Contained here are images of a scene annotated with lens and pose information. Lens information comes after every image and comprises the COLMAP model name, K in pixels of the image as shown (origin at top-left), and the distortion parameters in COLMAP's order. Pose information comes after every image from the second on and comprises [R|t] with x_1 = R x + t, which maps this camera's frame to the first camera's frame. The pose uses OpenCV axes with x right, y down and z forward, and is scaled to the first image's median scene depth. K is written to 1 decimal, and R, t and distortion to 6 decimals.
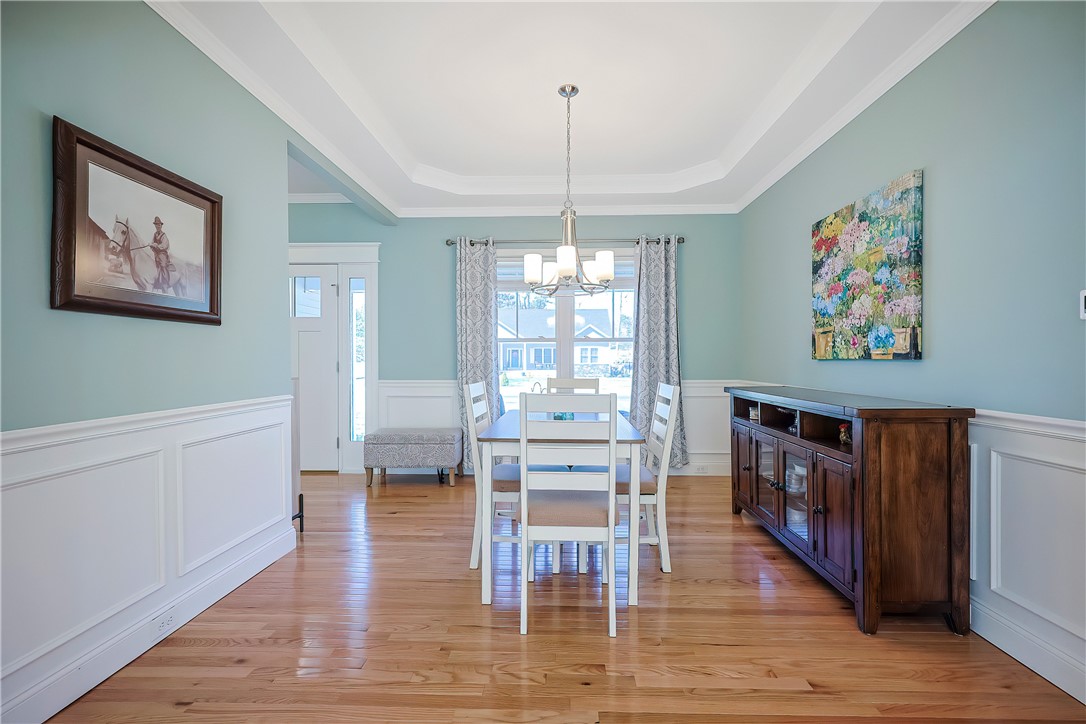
lens RADIAL K [[459.8, 0, 552.8], [0, 459.8, 360.3], [0, 0, 1]] dist [0.001090, 0.000008]
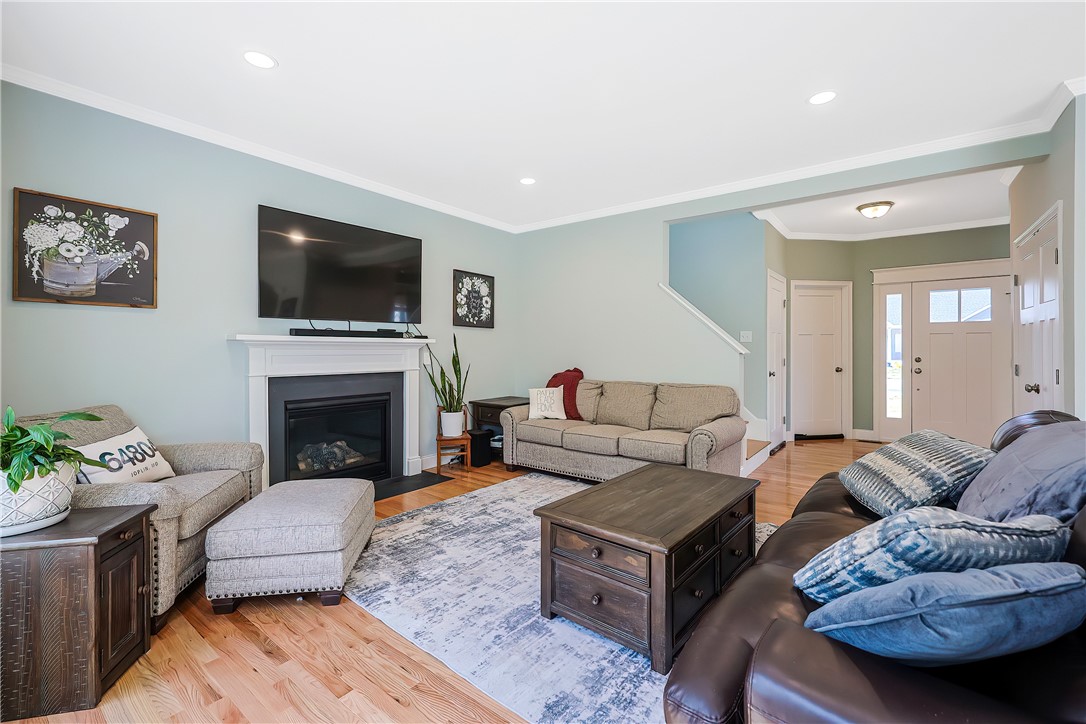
lens RADIAL K [[462.9, 0, 553.5], [0, 462.9, 347.0], [0, 0, 1]] dist [-0.001916, -0.000073]
pose [[0.816402, -0.003598, -0.577472, -1.359800], [0.003540, 0.999993, -0.001225, -0.051478], [0.577473, -0.001044, 0.816409, -1.168901]]
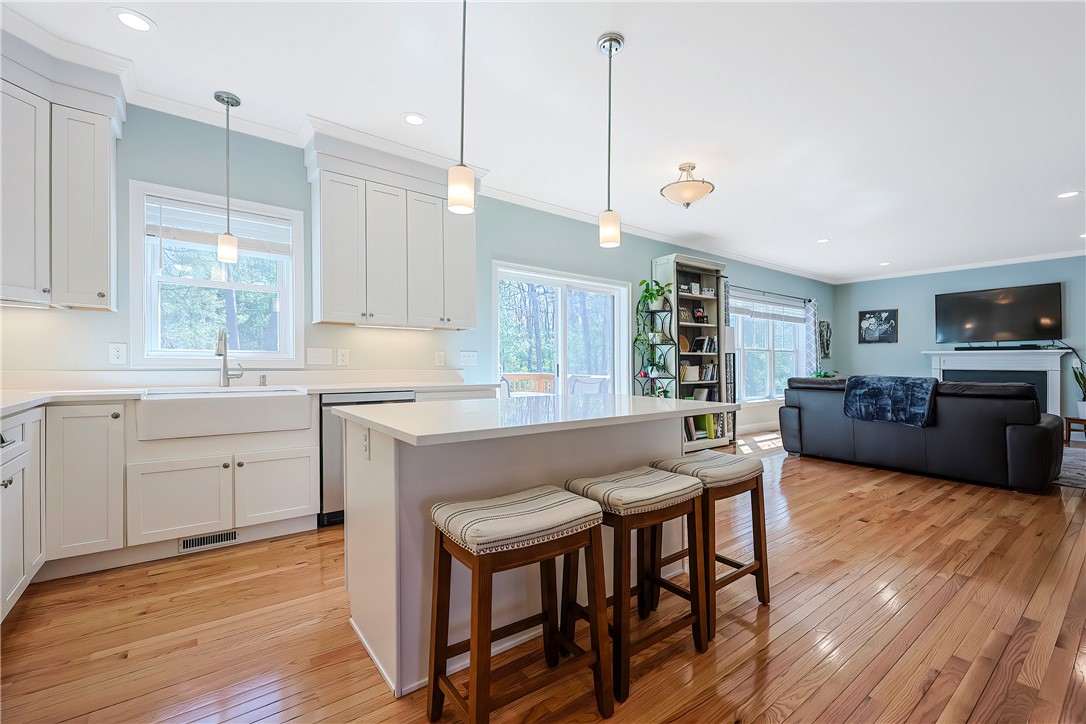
lens RADIAL K [[468.5, 0, 547.3], [0, 468.5, 365.4], [0, 0, 1]] dist [-0.000084, 0.000047]
pose [[-0.770559, -0.000323, -0.637368, 1.249032], [-0.001523, 0.999998, 0.001335, 0.006133], [0.637366, 0.001999, -0.770558, 0.235444]]
